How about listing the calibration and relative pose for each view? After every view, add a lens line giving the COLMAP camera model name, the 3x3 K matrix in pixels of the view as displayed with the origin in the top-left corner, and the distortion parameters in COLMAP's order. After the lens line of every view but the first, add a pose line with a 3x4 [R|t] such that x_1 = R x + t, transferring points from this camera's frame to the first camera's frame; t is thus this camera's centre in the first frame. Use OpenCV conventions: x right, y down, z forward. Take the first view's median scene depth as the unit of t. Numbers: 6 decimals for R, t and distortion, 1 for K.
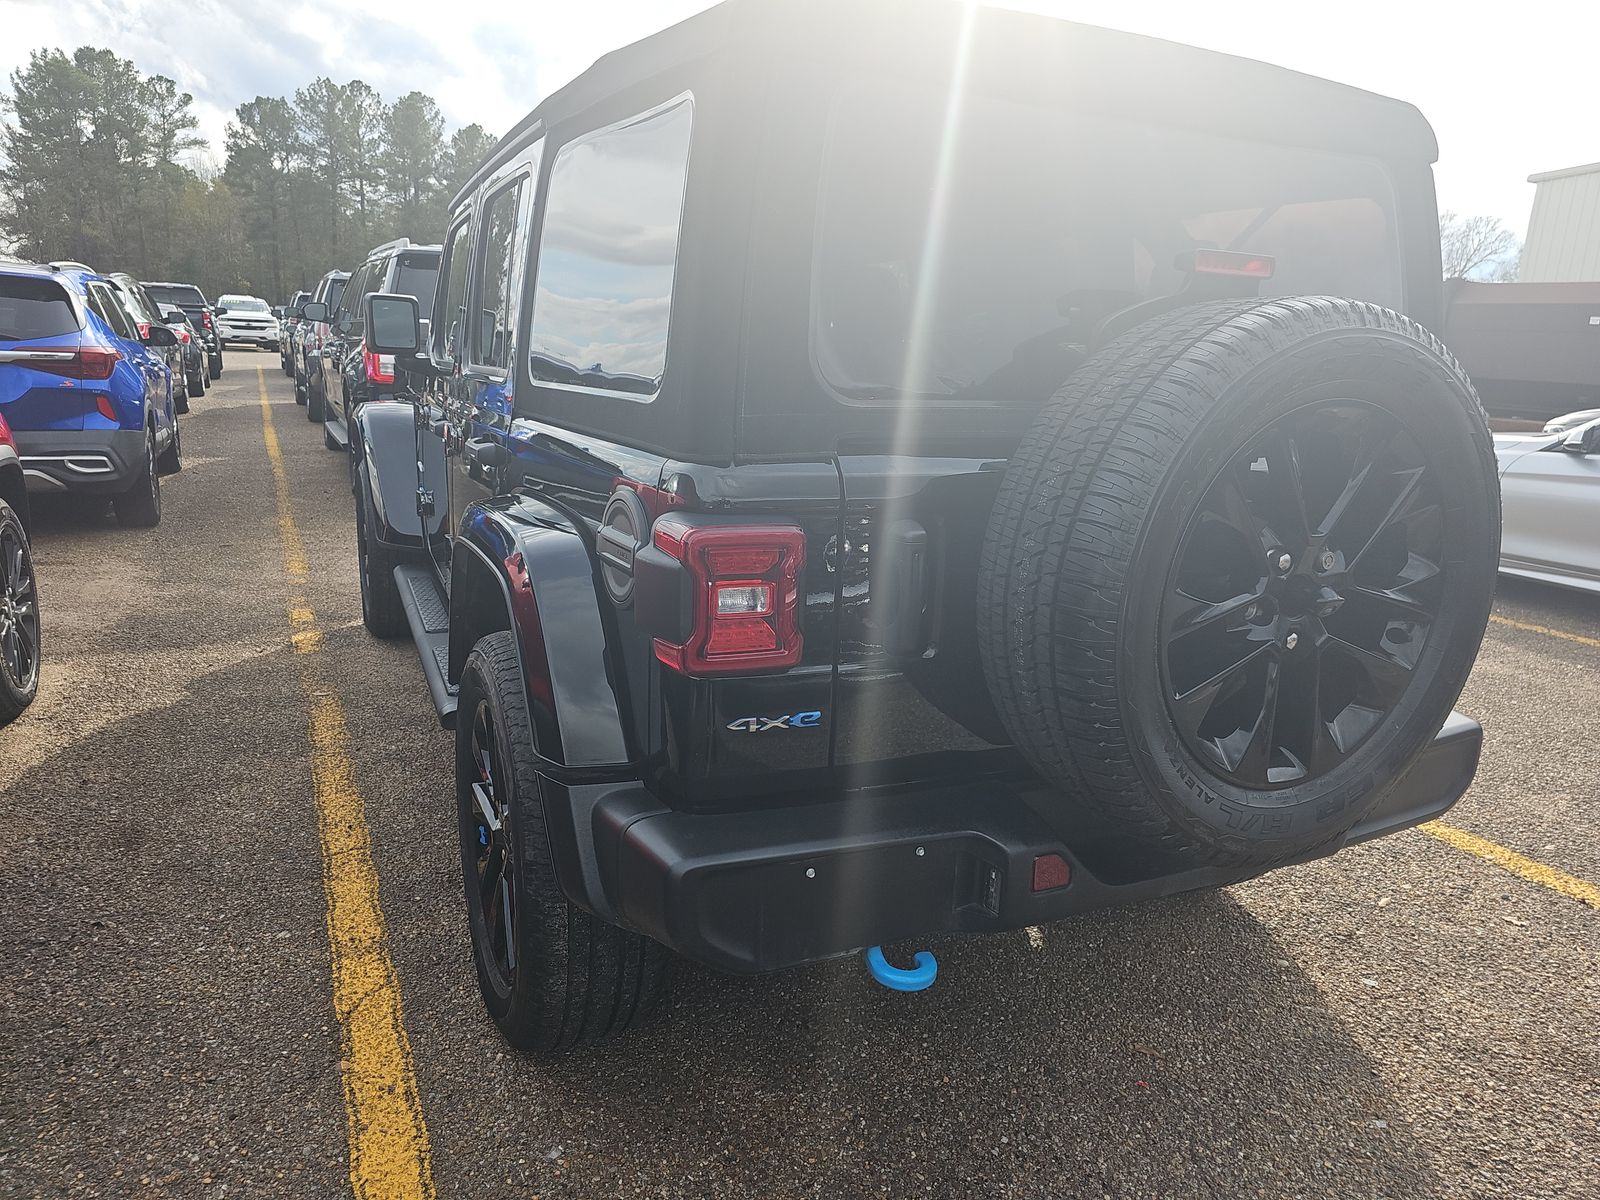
lens RADIAL K [[1053.7, 0, 805.7], [0, 1053.7, 584.8], [0, 0, 1]] dist [0.045359, -0.035692]
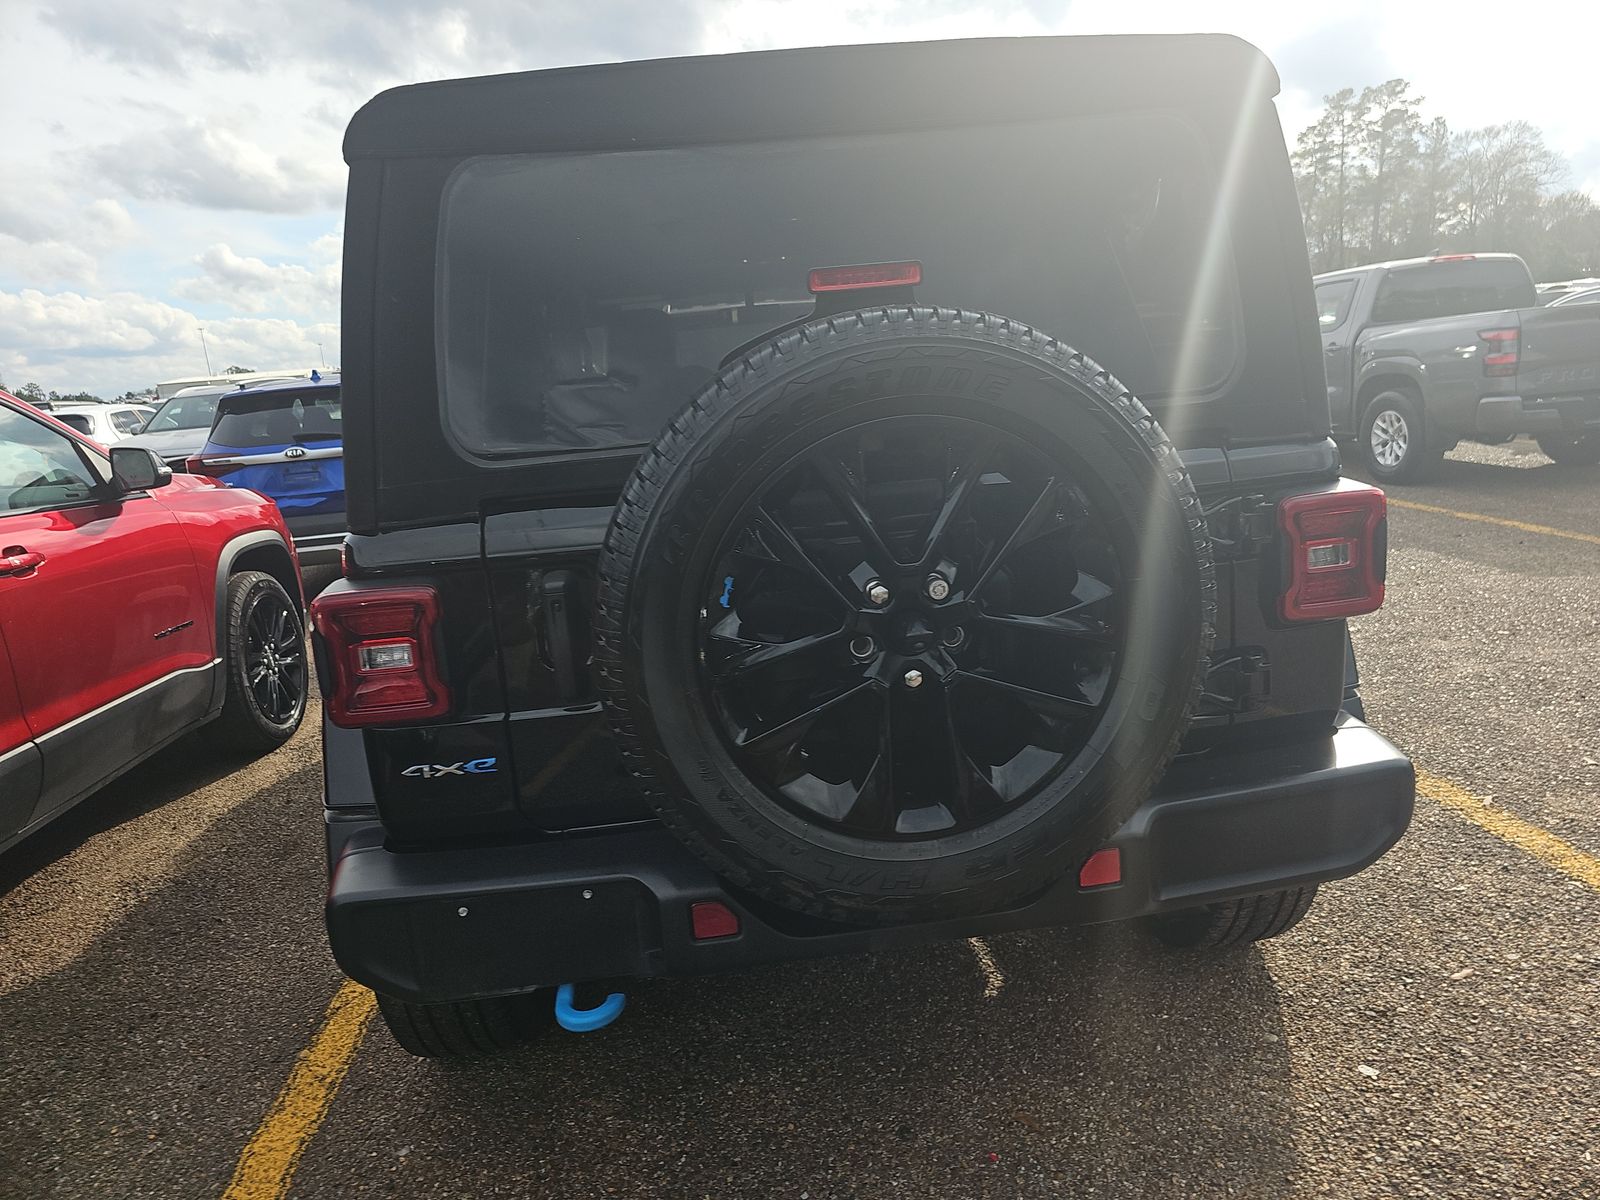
lens RADIAL K [[1053.7, 0, 805.7], [0, 1053.7, 584.8], [0, 0, 1]] dist [0.045359, -0.035692]
pose [[0.936382, -0.057681, -0.346211, 0.525505], [0.052948, 0.998330, -0.023121, -0.009002], [0.346966, 0.003319, 0.937872, 0.087498]]
